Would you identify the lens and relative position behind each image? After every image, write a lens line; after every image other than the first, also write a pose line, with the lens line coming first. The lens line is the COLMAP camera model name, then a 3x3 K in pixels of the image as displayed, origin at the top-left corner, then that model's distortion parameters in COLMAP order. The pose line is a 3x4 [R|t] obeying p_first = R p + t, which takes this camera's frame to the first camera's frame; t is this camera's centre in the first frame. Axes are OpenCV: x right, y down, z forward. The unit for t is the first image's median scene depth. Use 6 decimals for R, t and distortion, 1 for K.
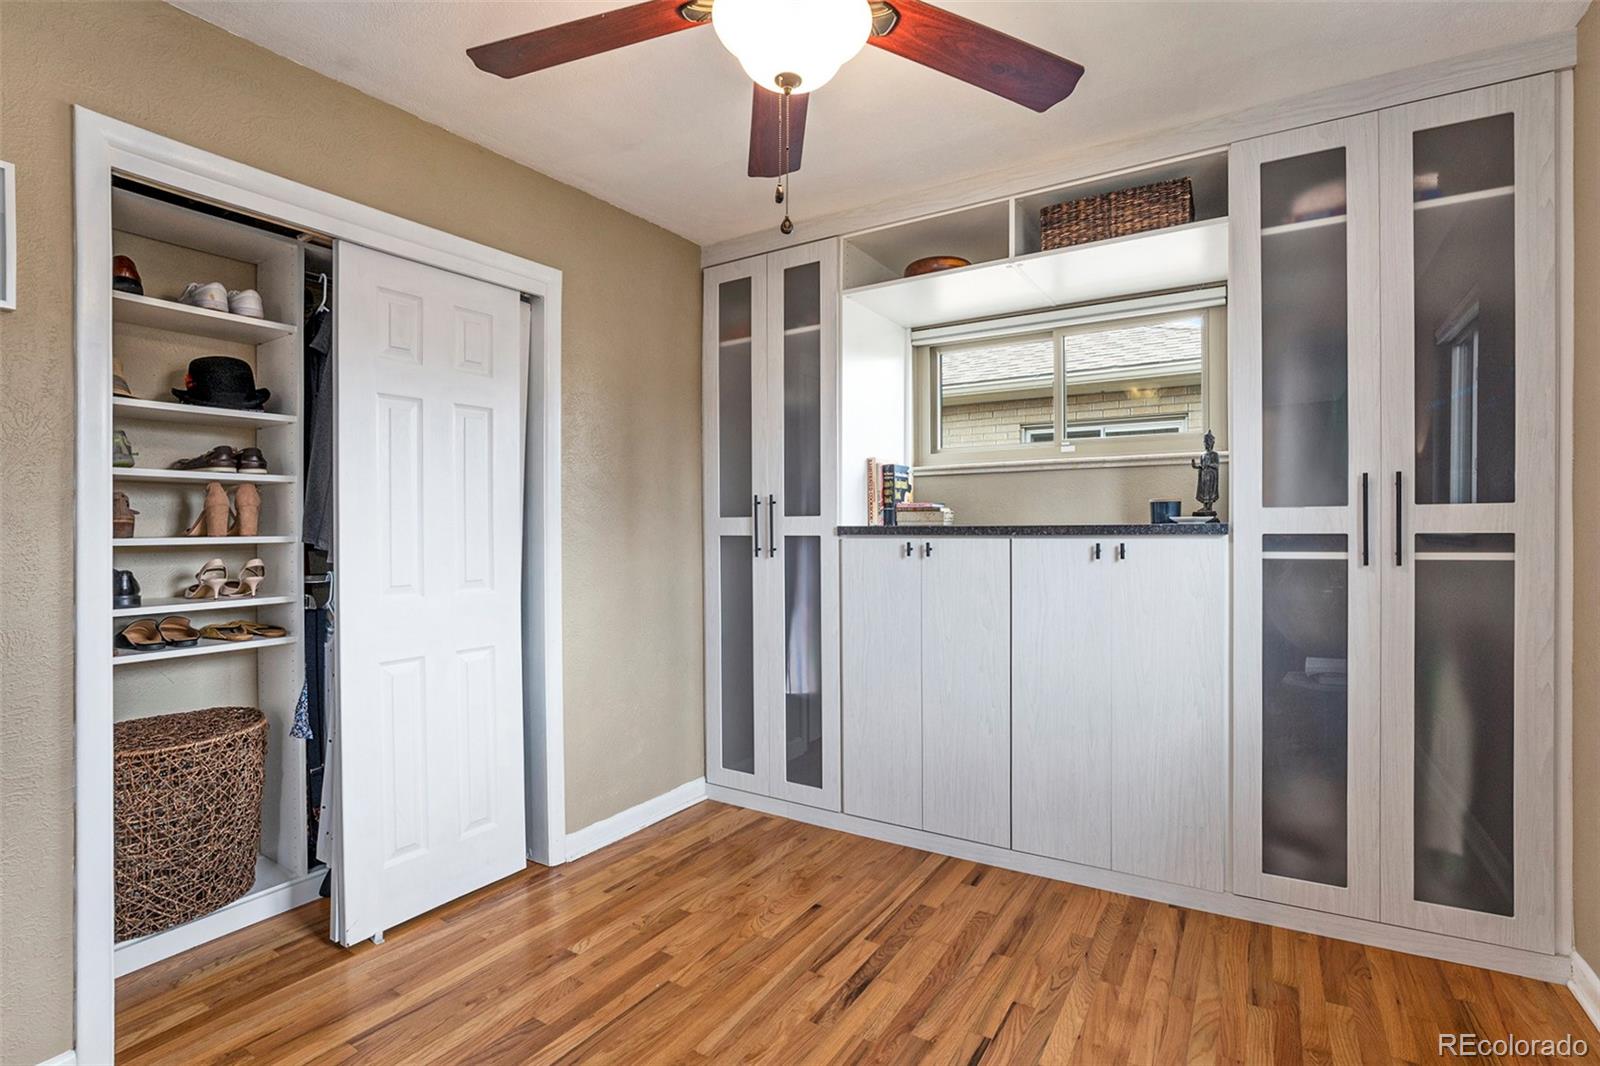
lens RADIAL K [[785.1, 0, 751.3], [0, 785.1, 531.0], [0, 0, 1]] dist [-0.050965, 0.023706]
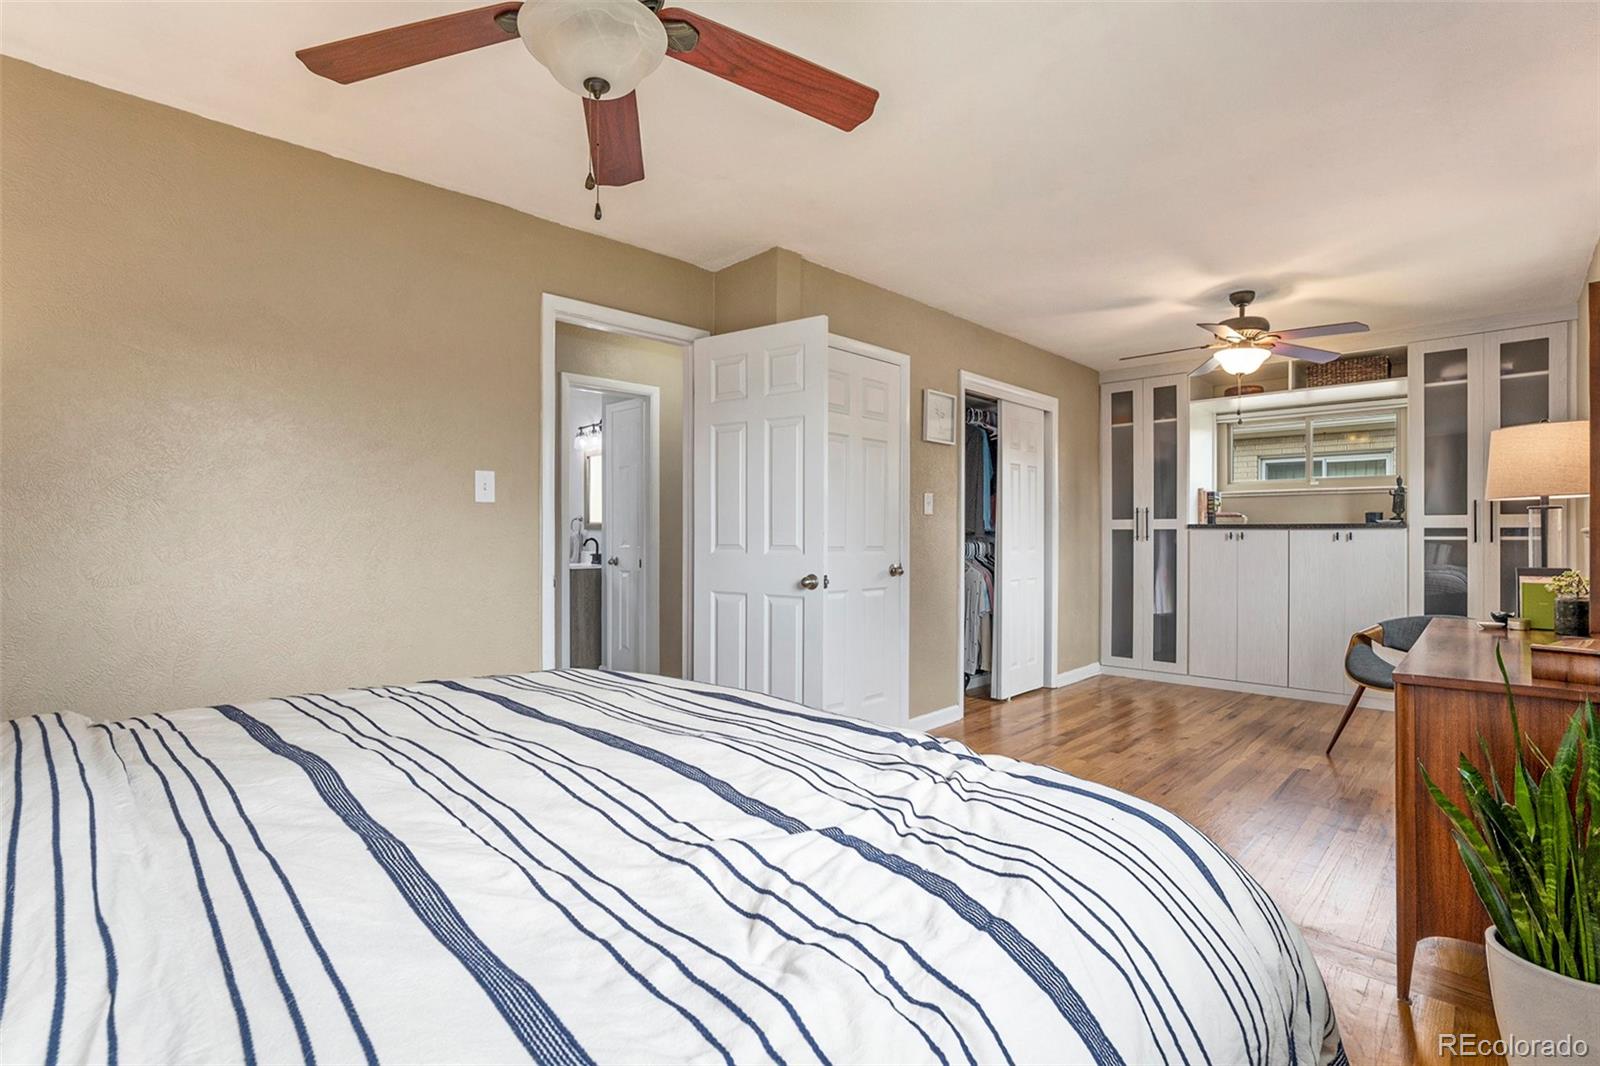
lens RADIAL K [[765.5, 0, 801.7], [0, 765.5, 528.3], [0, 0, 1]] dist [-0.049521, 0.022274]
pose [[0.986498, 0.011437, -0.163372, -0.543783], [-0.013991, 0.999797, -0.014494, 0.046150], [0.163173, 0.016584, 0.986458, -1.030200]]
